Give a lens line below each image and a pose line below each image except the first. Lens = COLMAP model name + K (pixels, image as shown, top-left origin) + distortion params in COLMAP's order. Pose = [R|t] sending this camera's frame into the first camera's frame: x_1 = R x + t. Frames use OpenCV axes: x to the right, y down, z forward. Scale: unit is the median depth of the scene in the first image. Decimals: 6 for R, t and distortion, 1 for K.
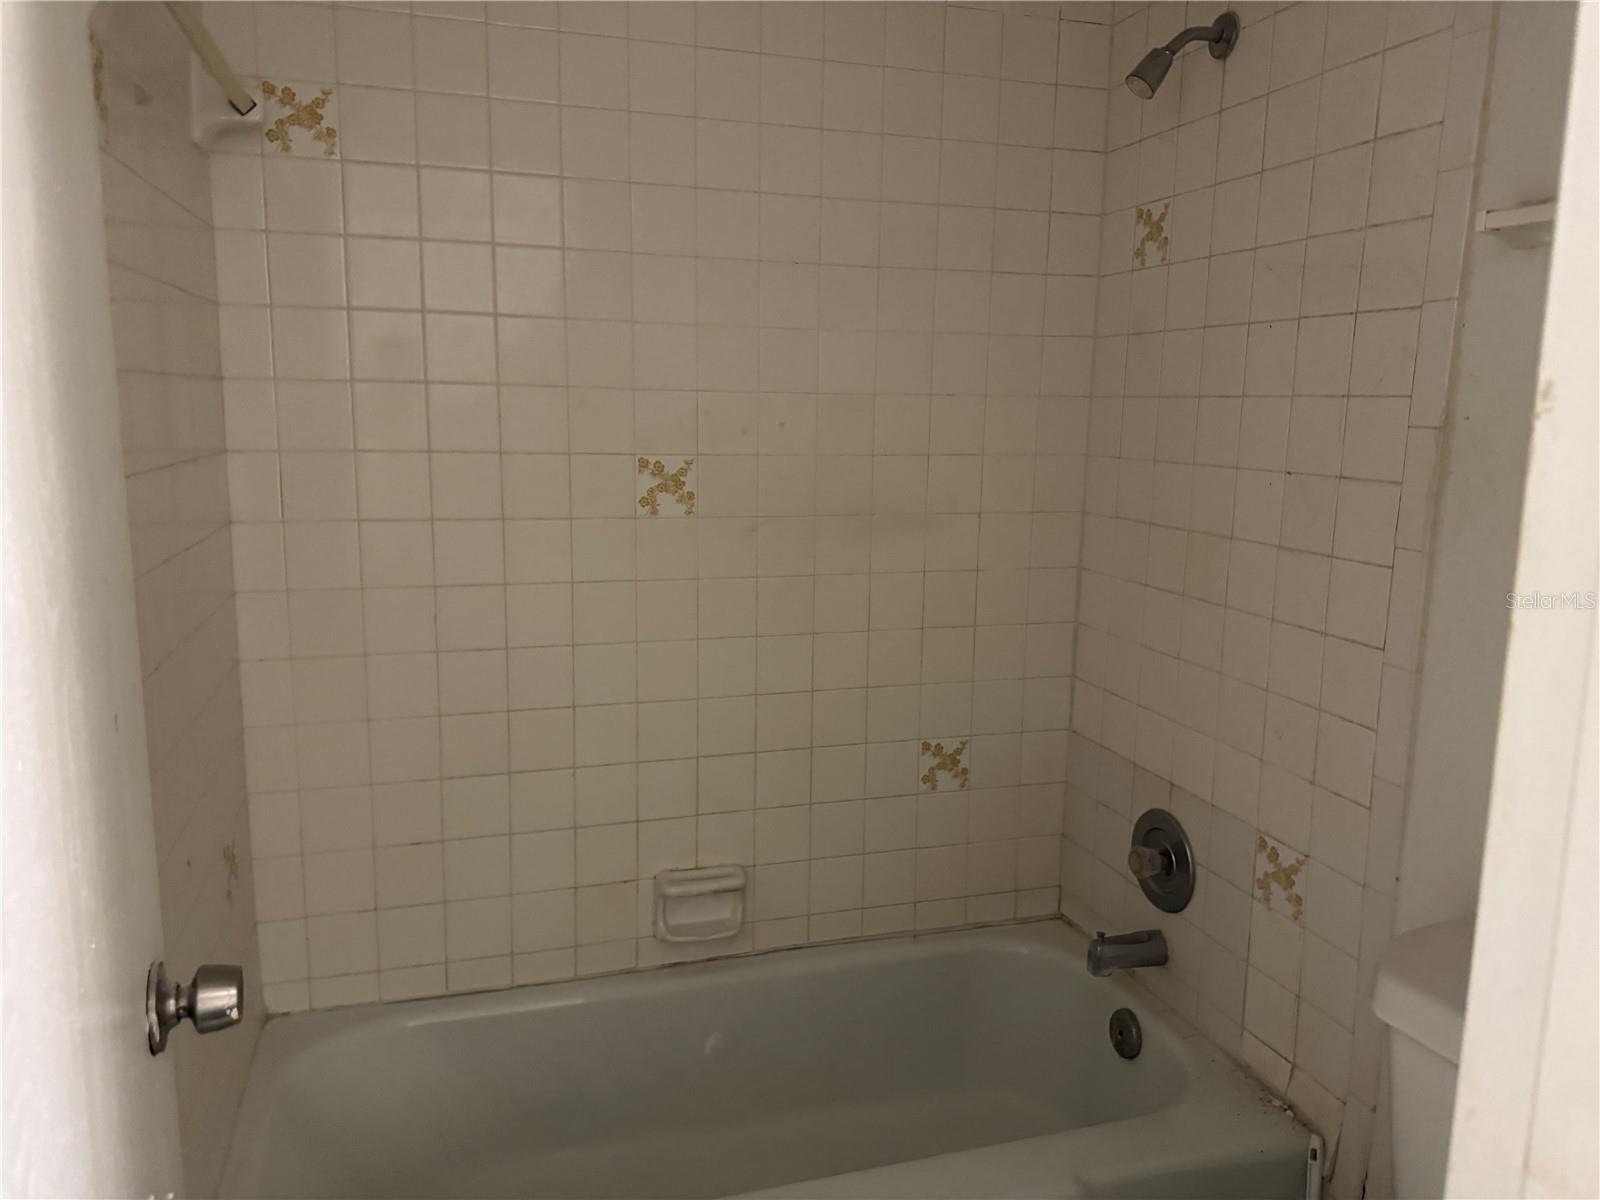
lens RADIAL K [[1131.9, 0, 809.0], [0, 1131.9, 596.2], [0, 0, 1]] dist [0.027928, -0.045912]
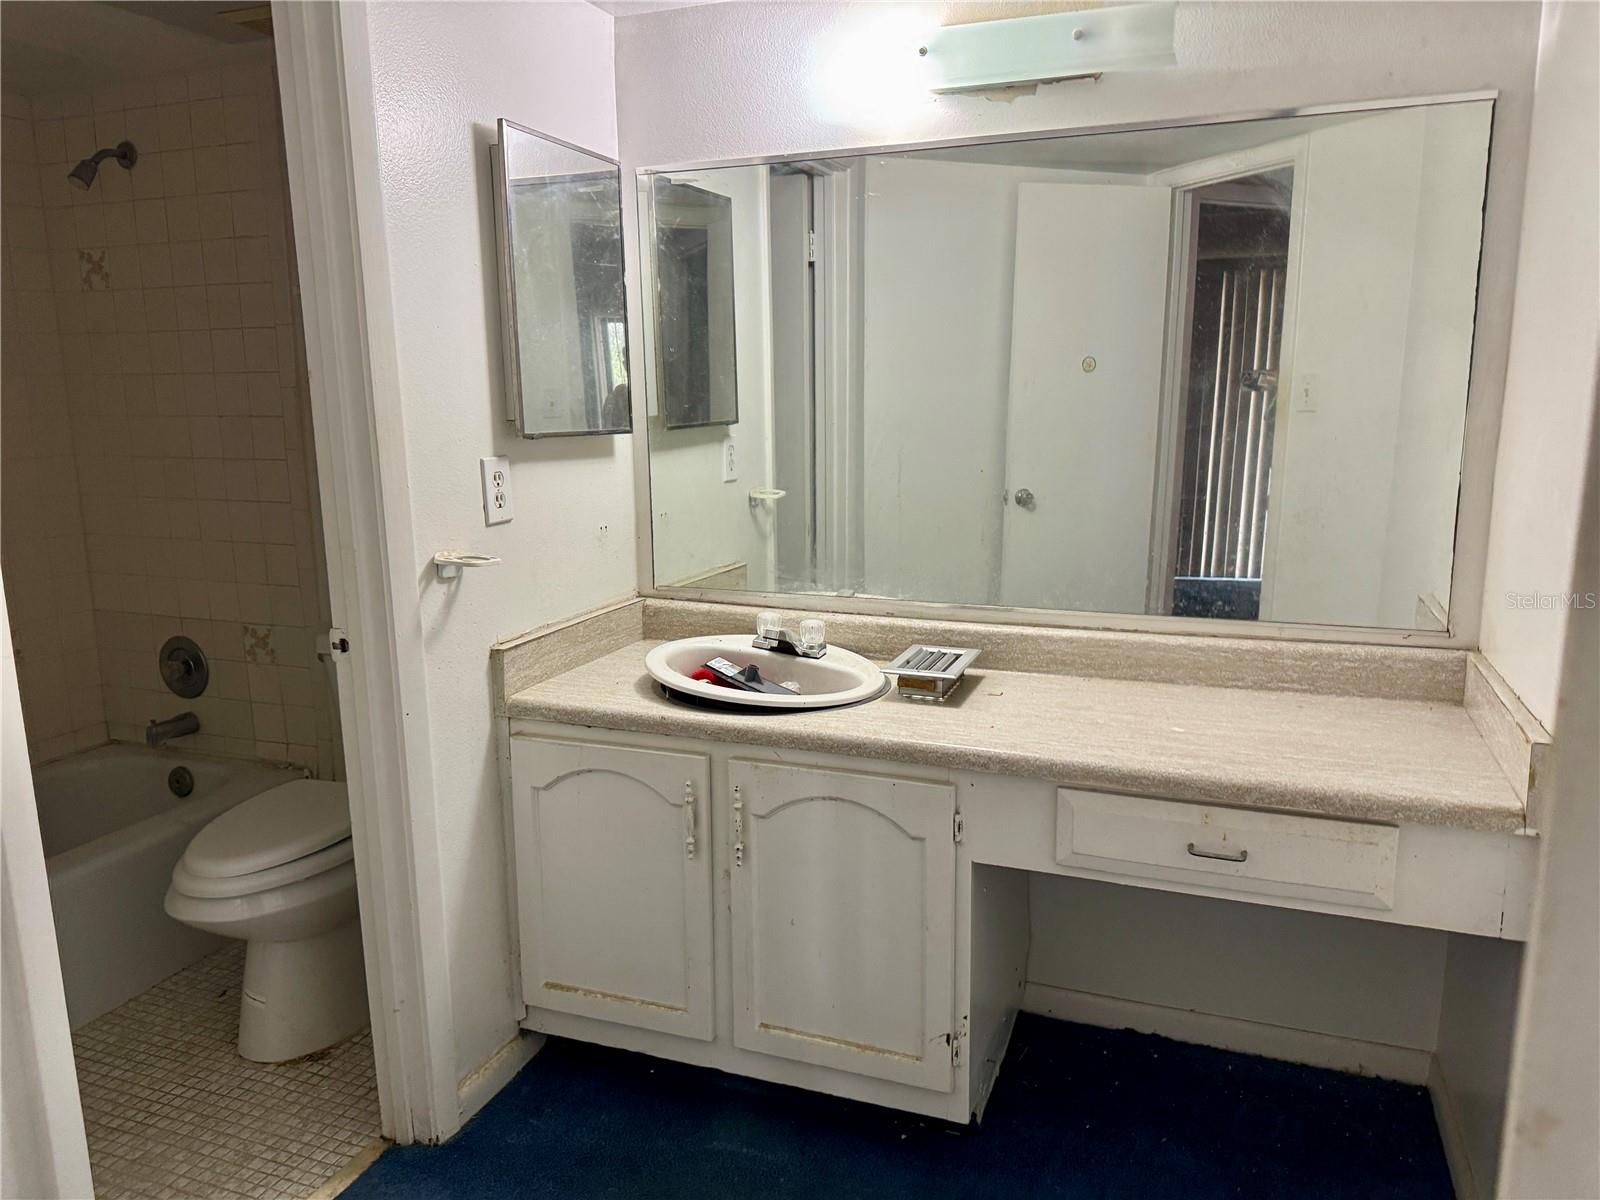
lens RADIAL K [[1131.9, 0, 804.5], [0, 1131.9, 594.9], [0, 0, 1]] dist [0.027928, -0.045912]
pose [[0.618733, -0.166672, 0.767718, -0.359875], [0.149913, 0.984327, 0.092877, 0.115821], [-0.771165, 0.057625, 0.634022, -0.692963]]
